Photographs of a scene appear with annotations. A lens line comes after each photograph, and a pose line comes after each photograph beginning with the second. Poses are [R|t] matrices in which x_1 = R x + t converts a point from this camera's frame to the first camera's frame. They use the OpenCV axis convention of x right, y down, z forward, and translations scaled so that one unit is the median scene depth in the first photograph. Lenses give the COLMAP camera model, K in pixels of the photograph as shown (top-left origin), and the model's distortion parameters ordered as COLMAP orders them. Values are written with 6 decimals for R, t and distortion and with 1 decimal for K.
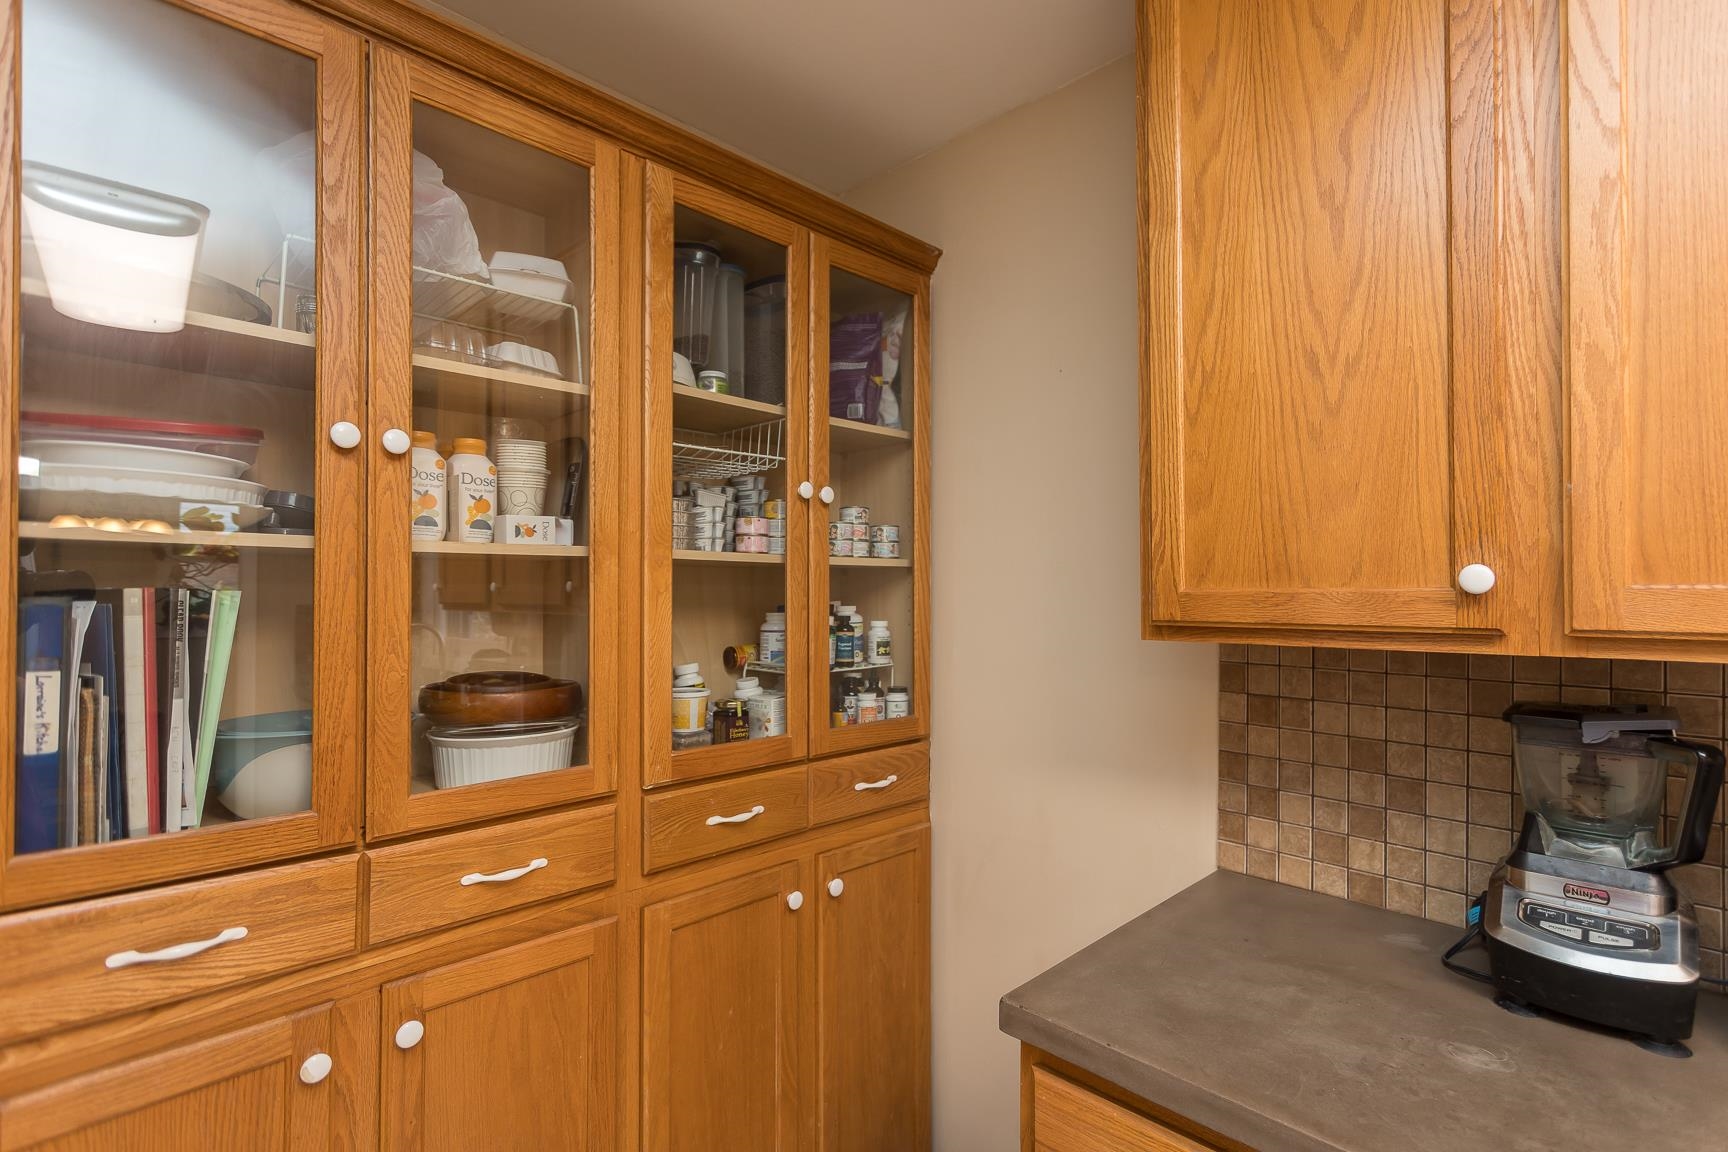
lens RADIAL K [[813.5, 0, 850.7], [0, 813.5, 581.3], [0, 0, 1]] dist [0.001922, -0.000019]
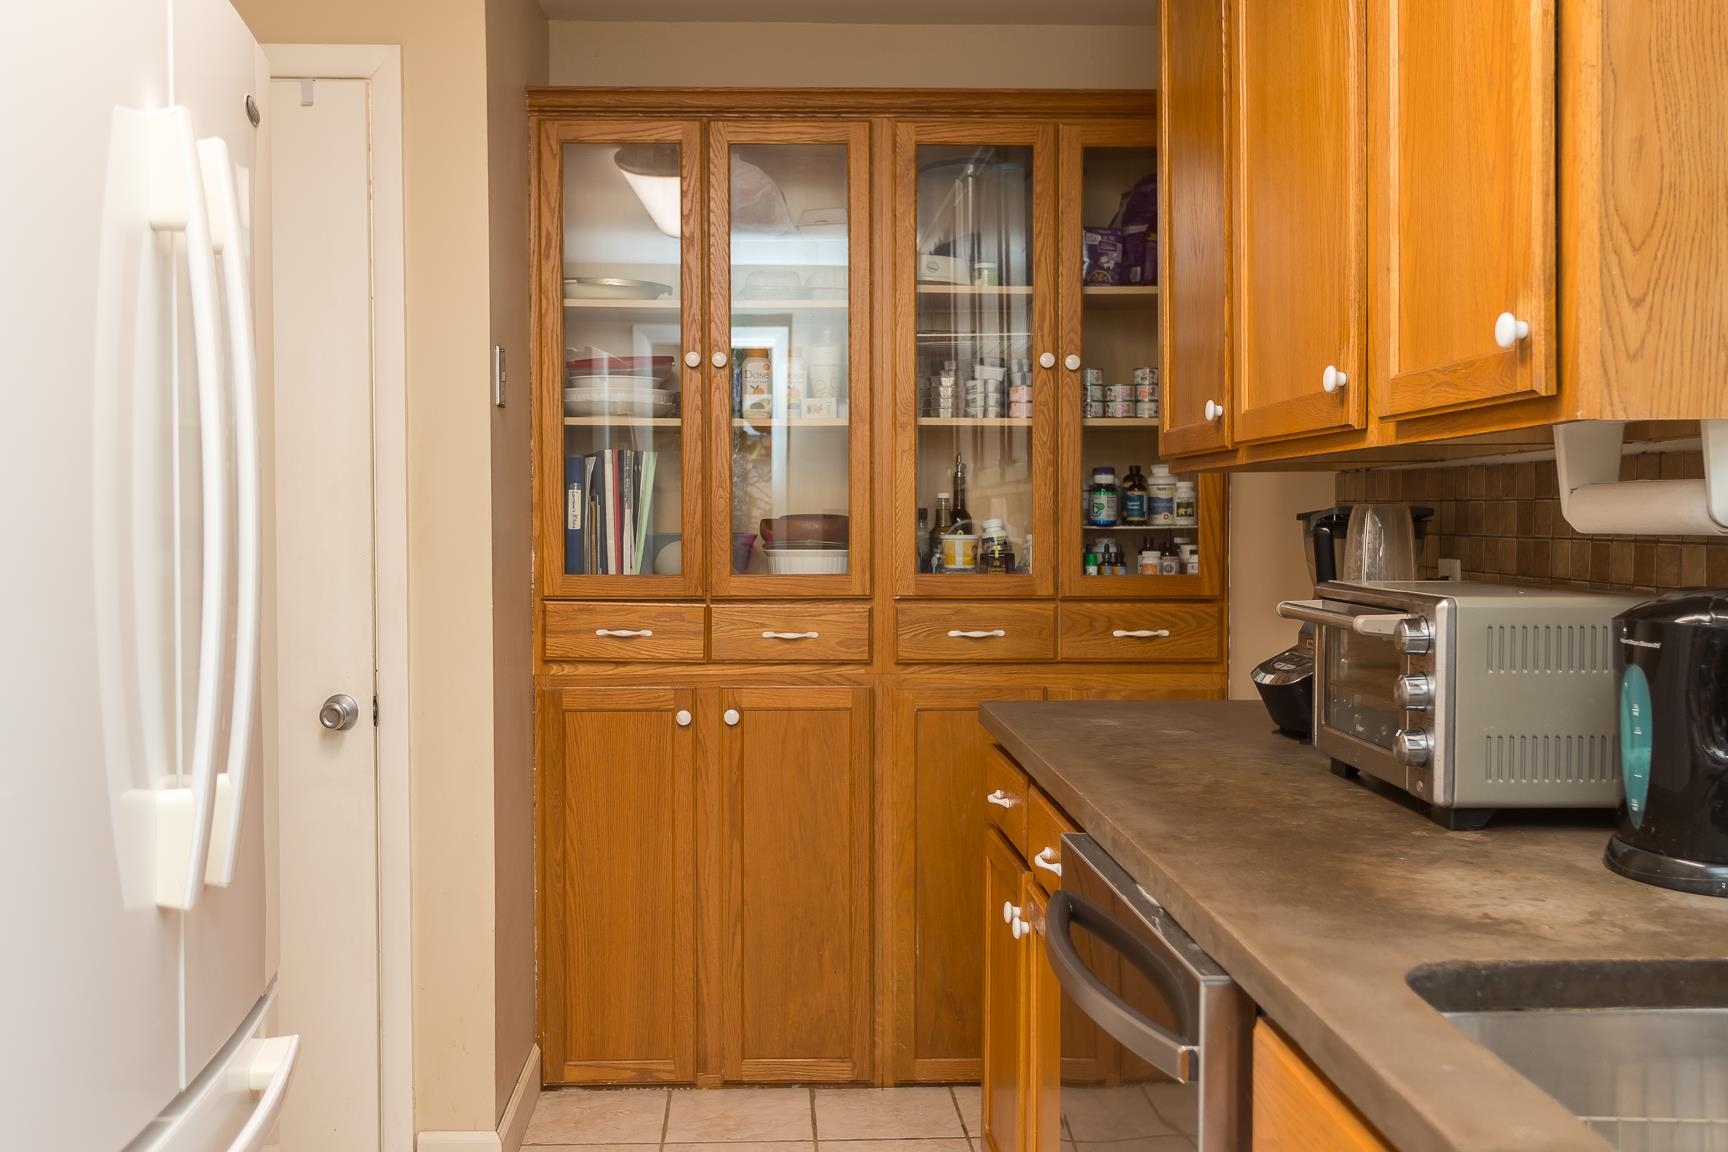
lens RADIAL K [[1673.0, 0, 856.5], [0, 1673.0, 589.0], [0, 0, 1]] dist [0.003696, 0.000000]
pose [[0.708344, 0.015353, -0.705700, 1.746631], [0.009675, 0.999458, 0.031455, 0.163591], [0.705801, -0.029109, 0.707812, -1.048221]]
